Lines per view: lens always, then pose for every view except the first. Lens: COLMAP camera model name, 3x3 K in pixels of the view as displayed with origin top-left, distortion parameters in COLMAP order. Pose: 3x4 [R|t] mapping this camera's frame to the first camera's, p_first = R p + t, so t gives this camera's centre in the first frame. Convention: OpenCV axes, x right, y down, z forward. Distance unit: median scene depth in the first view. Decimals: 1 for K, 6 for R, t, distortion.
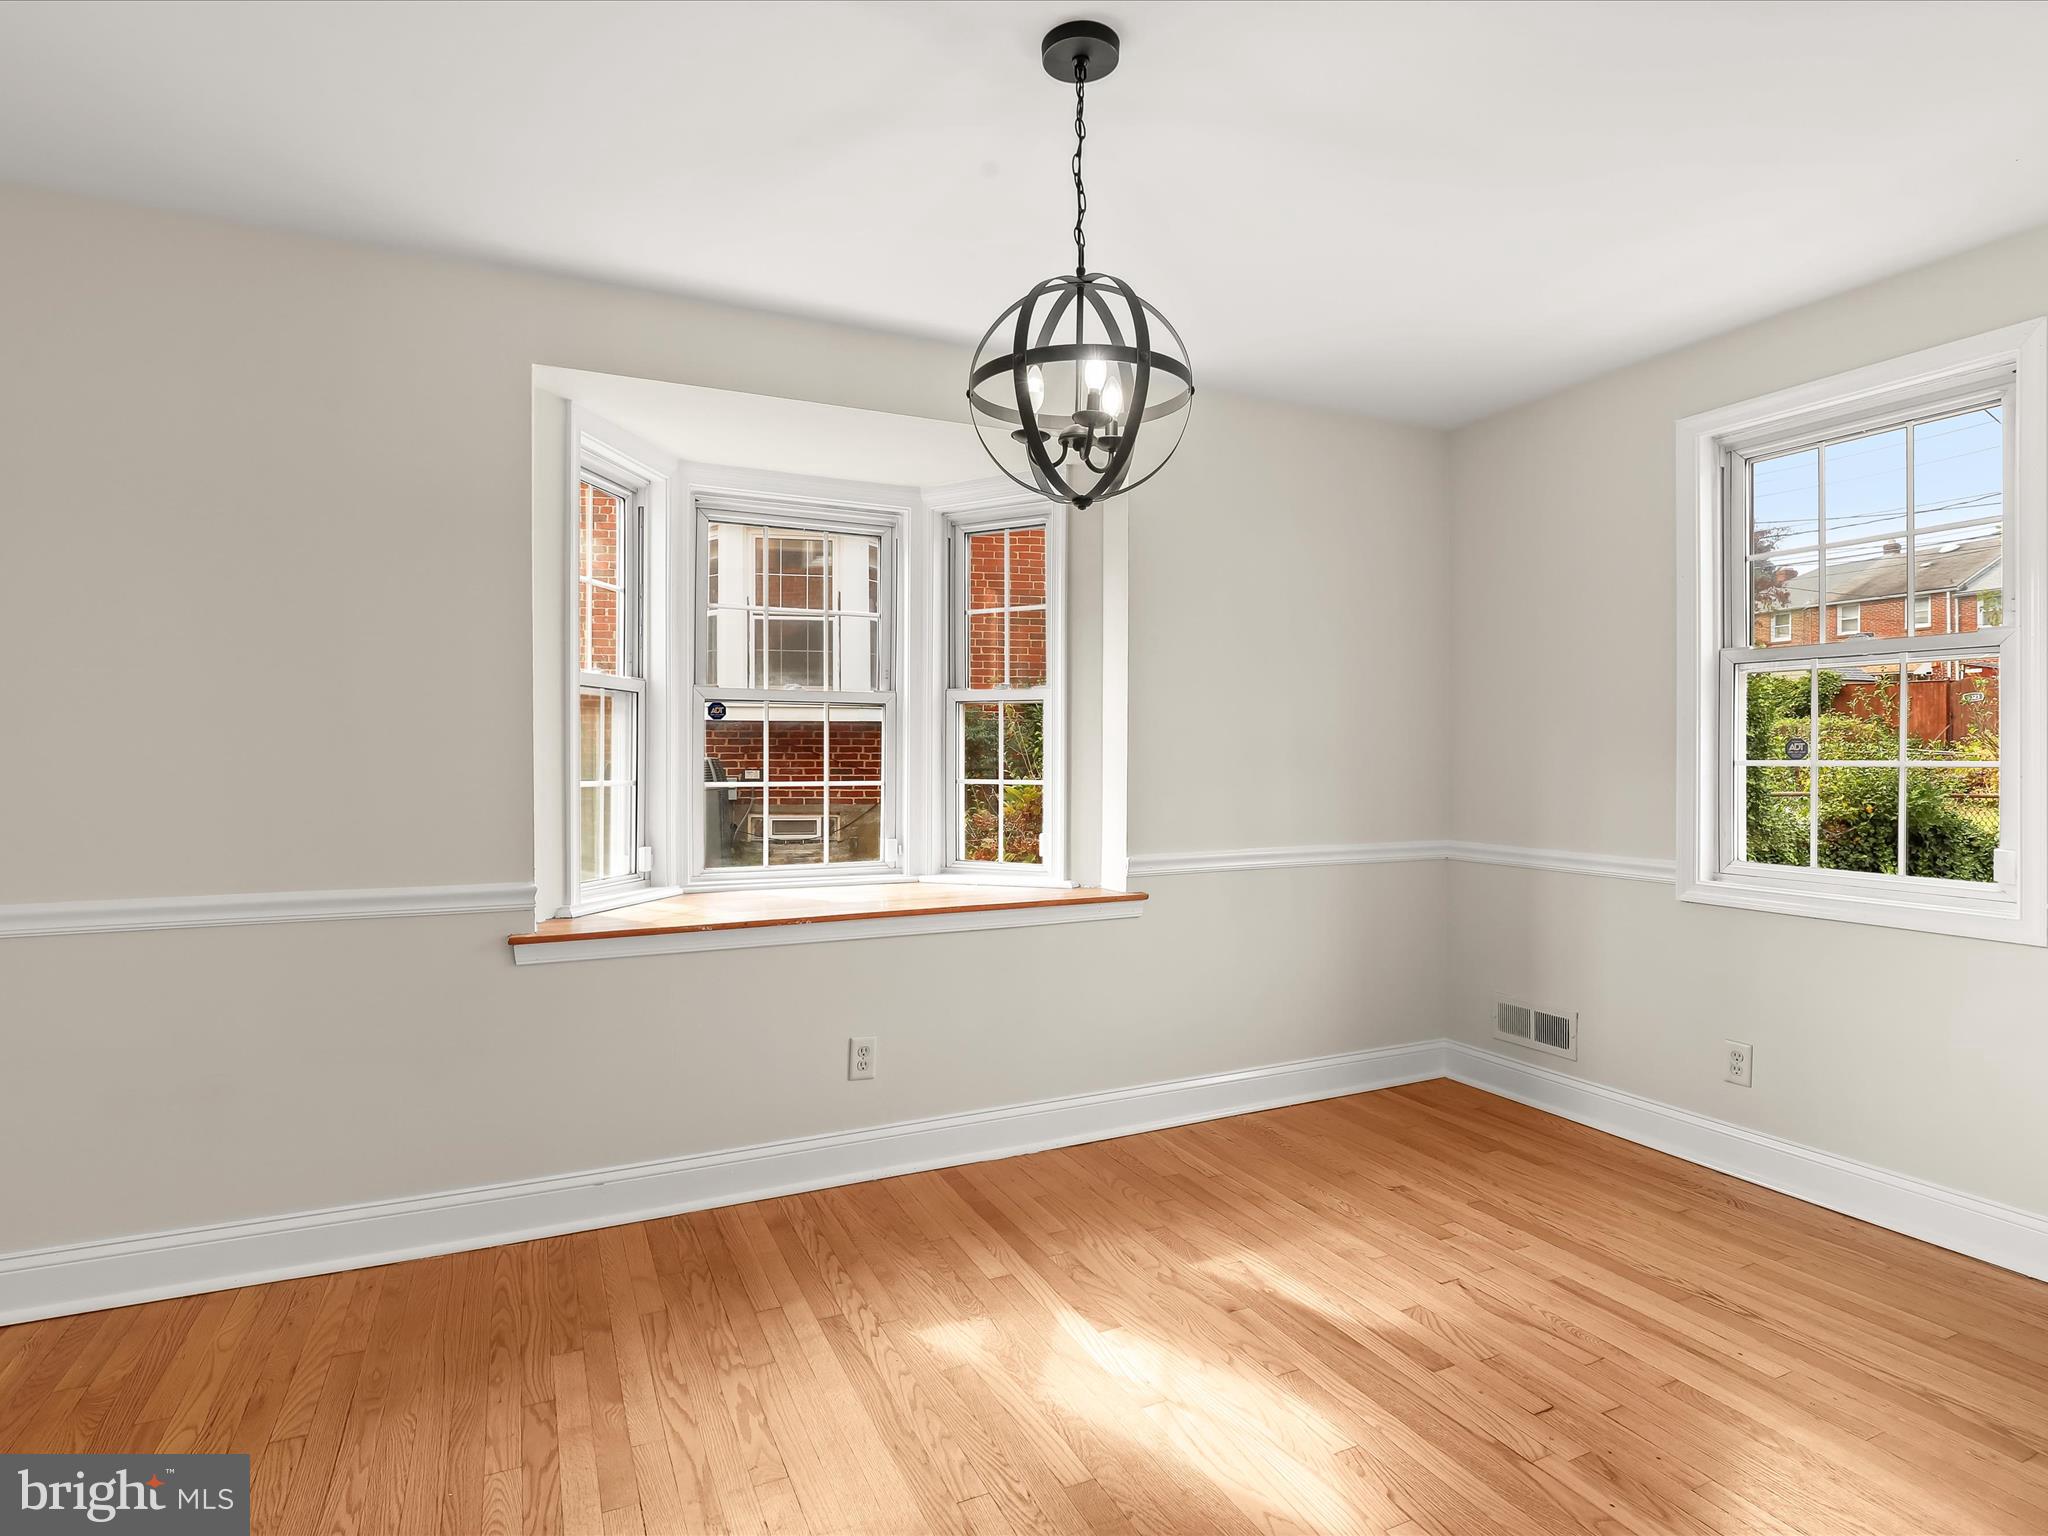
lens RADIAL K [[1077.1, 0, 1035.1], [0, 1077.1, 761.1], [0, 0, 1]] dist [-0.015308, 0.002814]
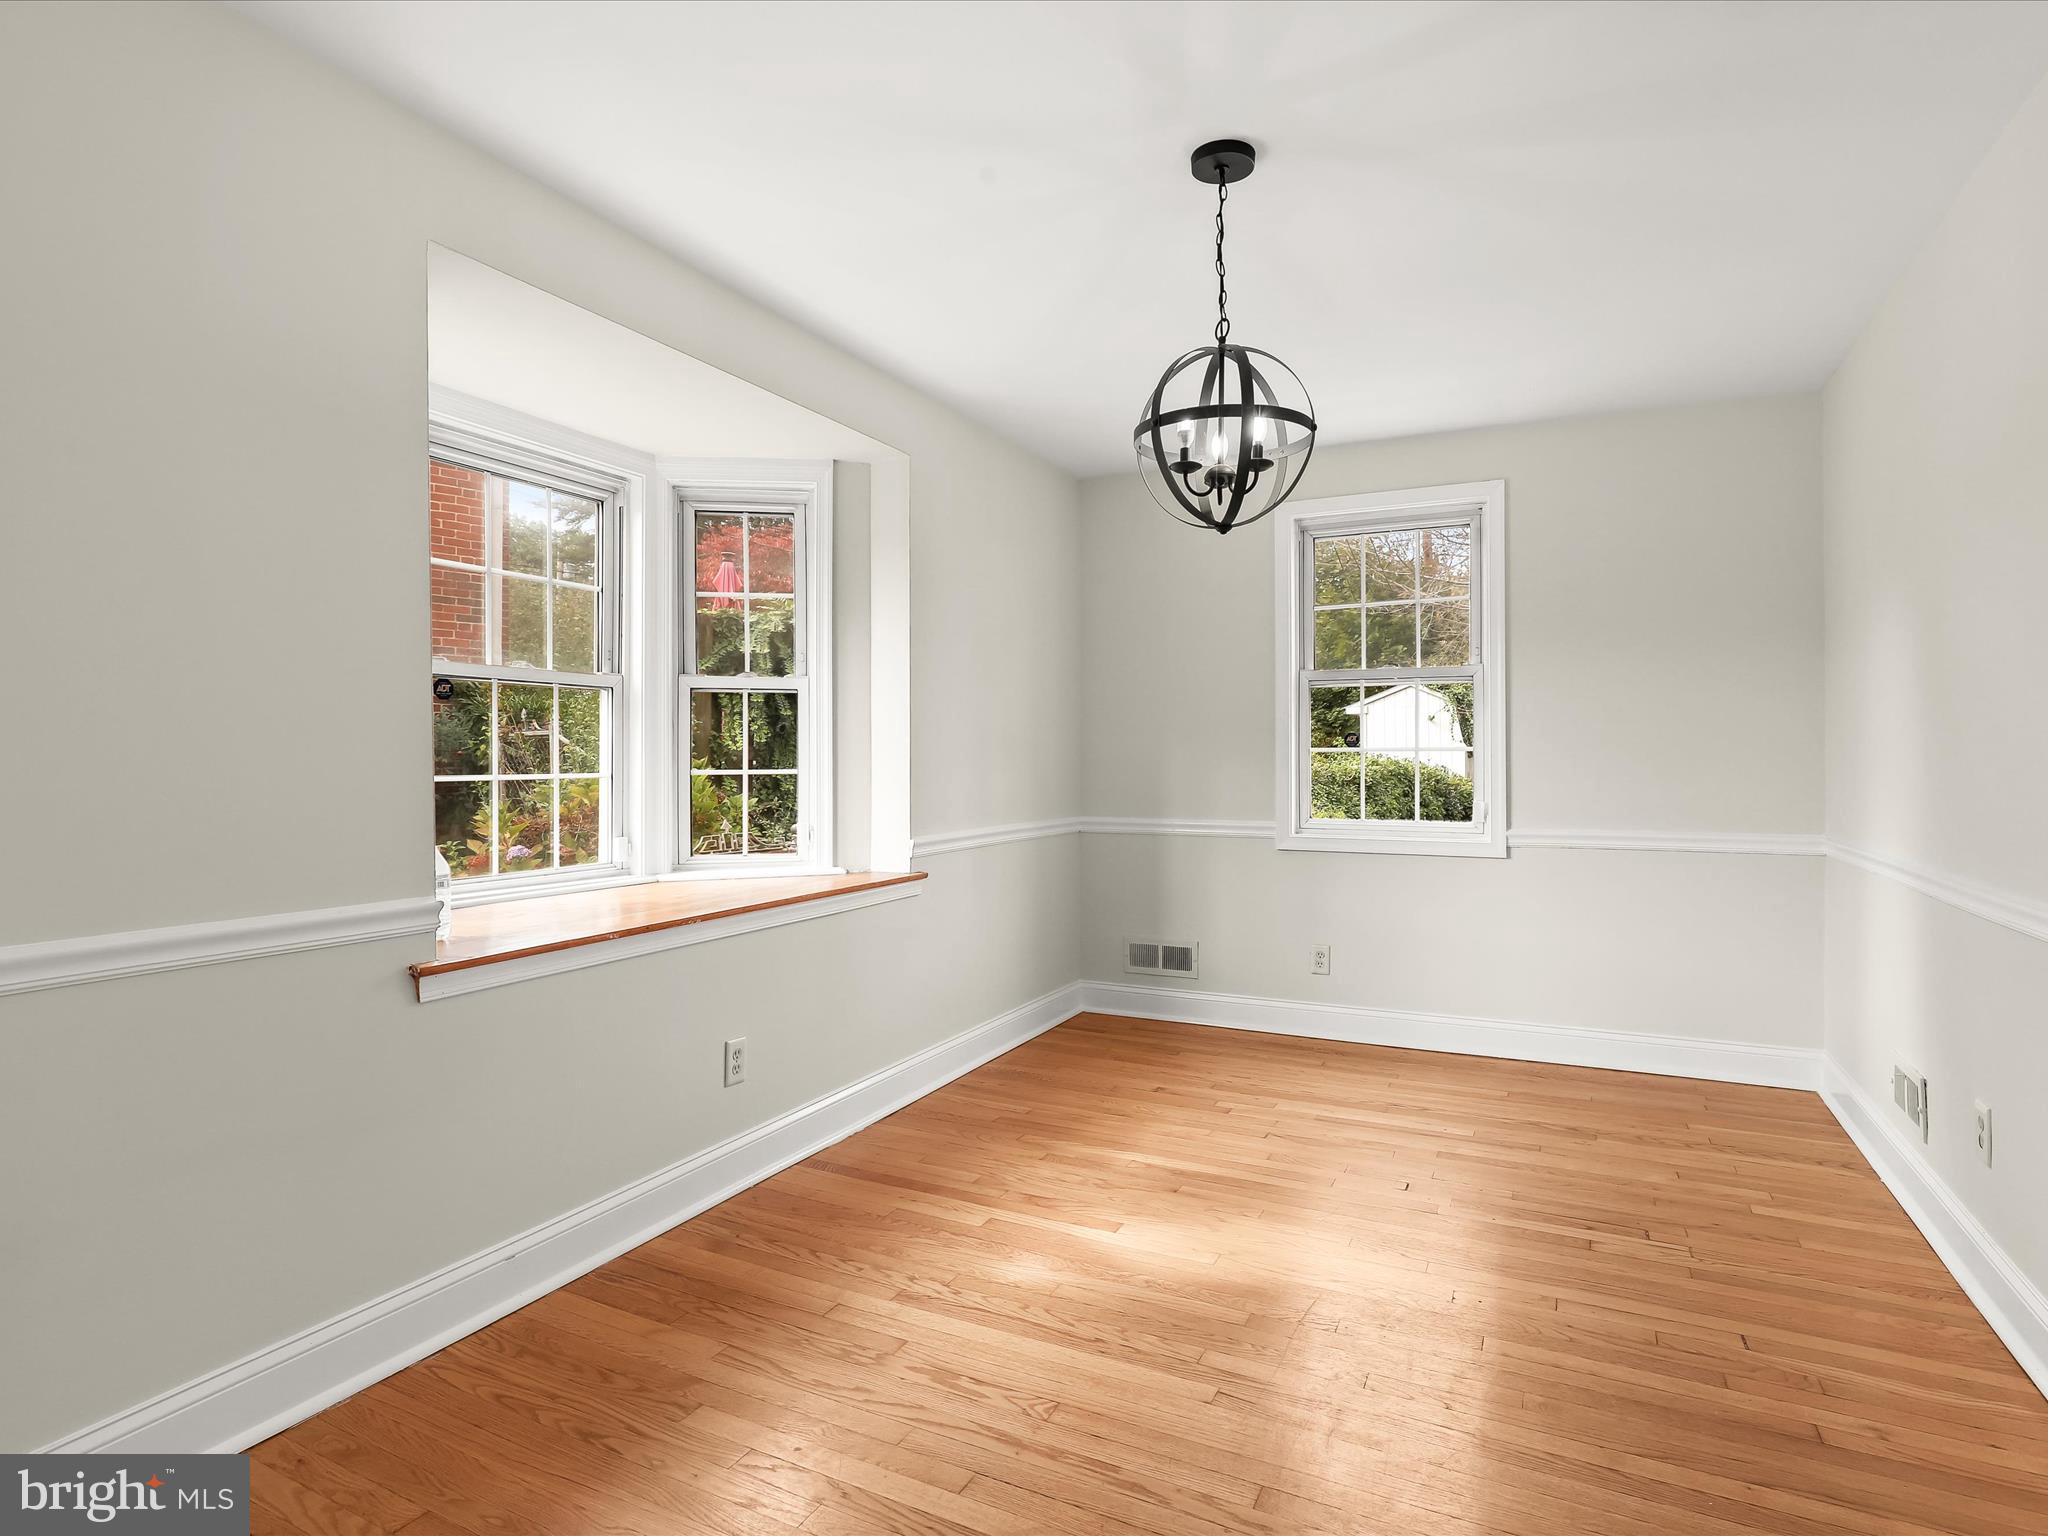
lens RADIAL K [[1069.6, 0, 1024.0], [0, 1069.6, 768.0], [0, 0, 1]] dist [-0.011993, -0.000124]
pose [[0.796180, -0.008731, 0.604997, -0.506599], [0.006881, 0.999962, 0.005376, 0.014574], [-0.605021, -0.000117, 0.796210, 0.096205]]
